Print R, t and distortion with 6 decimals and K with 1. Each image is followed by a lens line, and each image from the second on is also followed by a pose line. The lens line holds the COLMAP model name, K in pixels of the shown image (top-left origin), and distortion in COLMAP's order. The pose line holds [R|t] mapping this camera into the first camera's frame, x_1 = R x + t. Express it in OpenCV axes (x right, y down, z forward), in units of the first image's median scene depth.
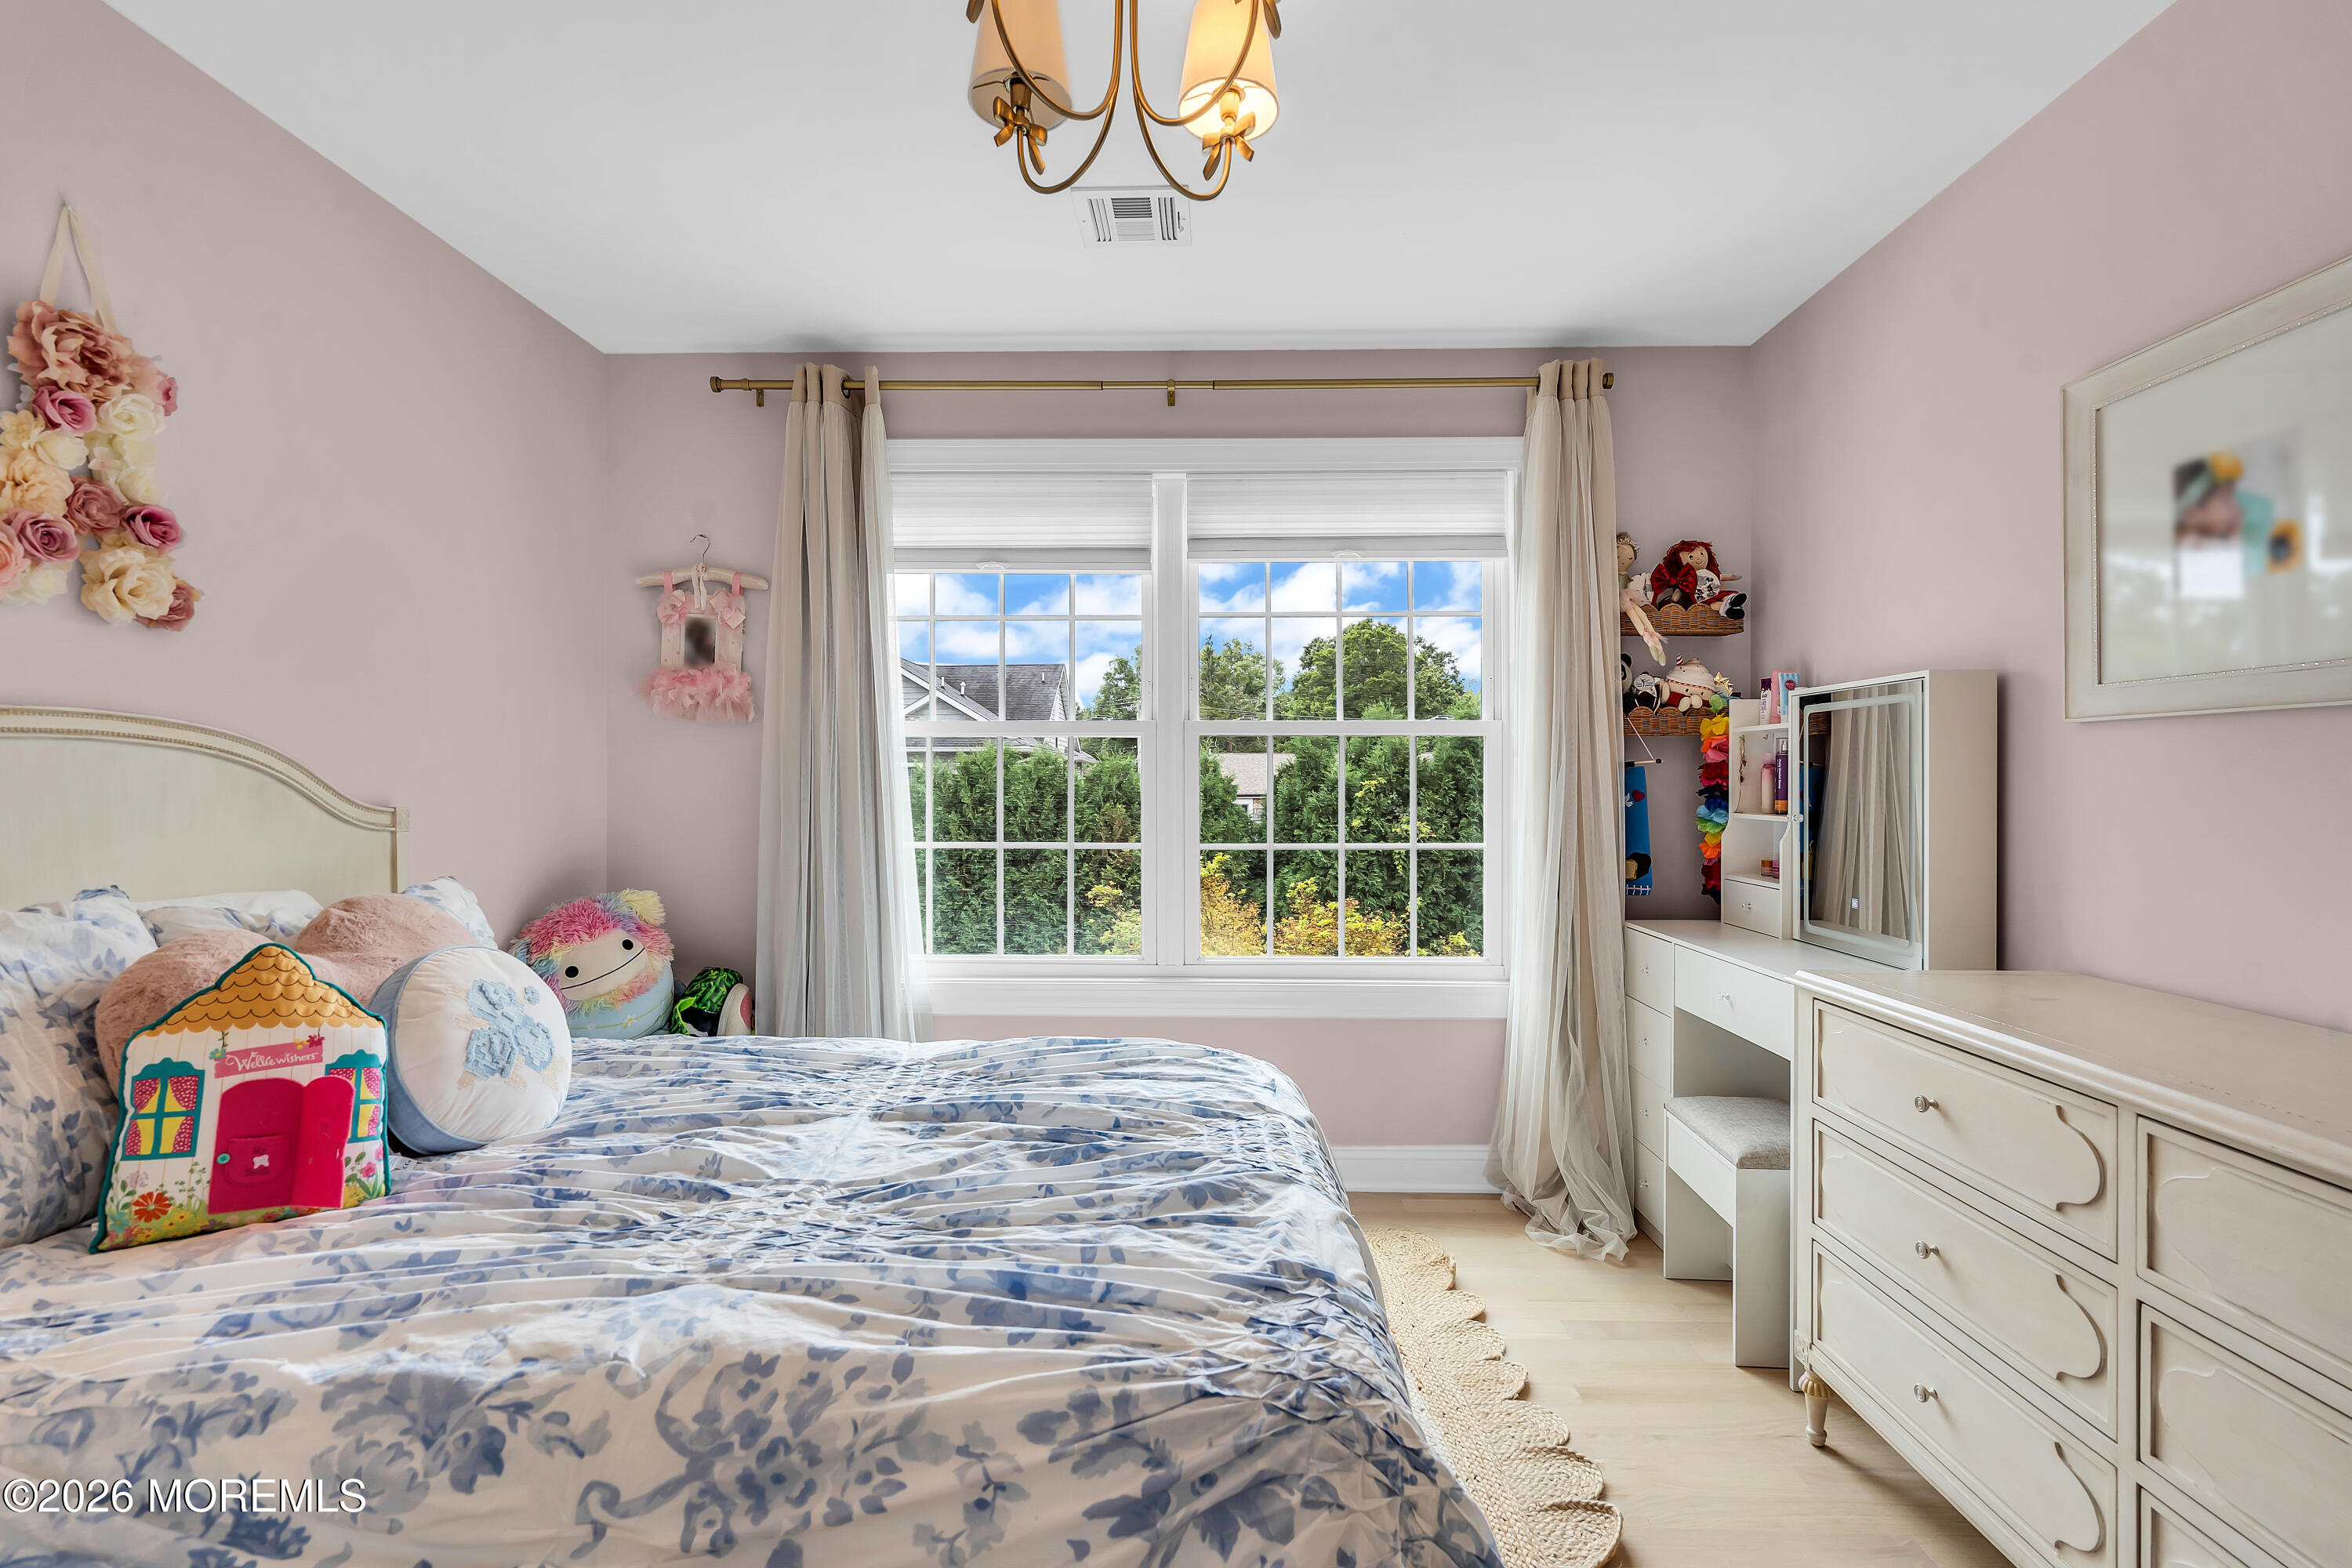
lens RADIAL K [[1078.7, 0, 1182.4], [0, 1078.7, 781.9], [0, 0, 1]] dist [-0.006162, 0.003058]
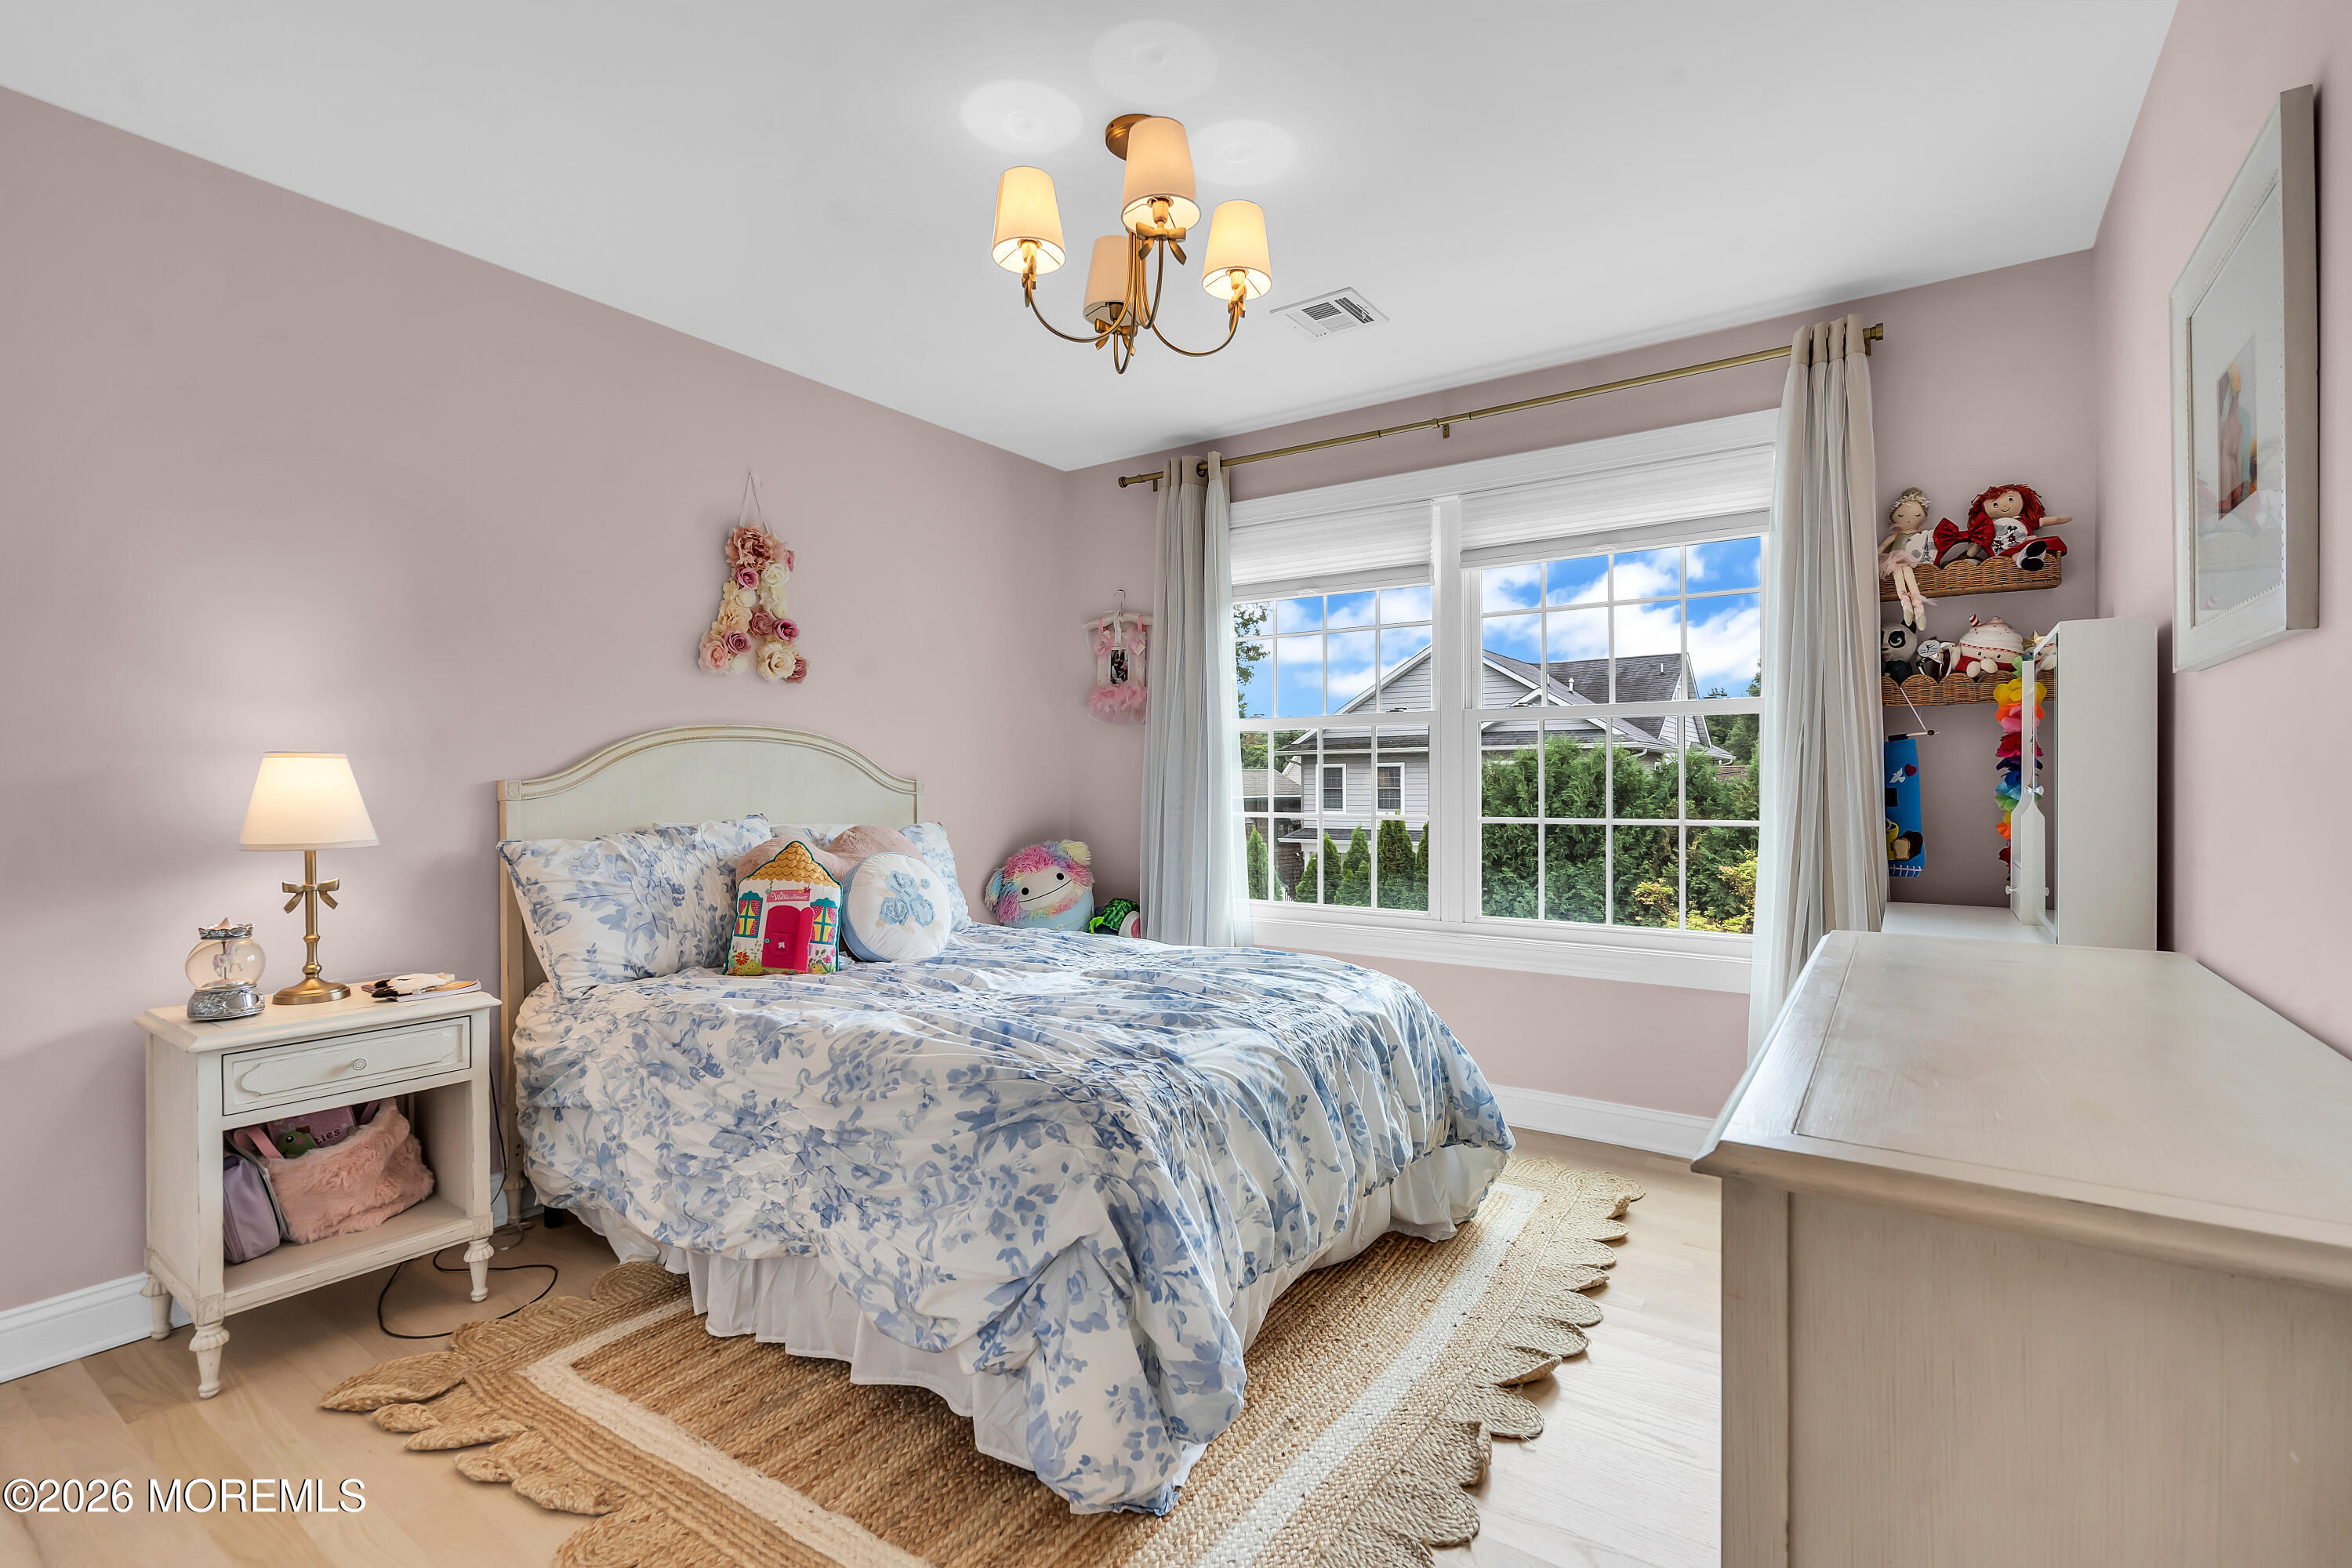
lens RADIAL K [[1078.7, 0, 1181.9], [0, 1078.7, 782.3], [0, 0, 1]] dist [-0.006162, 0.003058]
pose [[0.832993, -0.002016, -0.553279, 0.677669], [0.002231, 0.999997, -0.000286, 0.036005], [0.553279, -0.000996, 0.832996, -0.208404]]
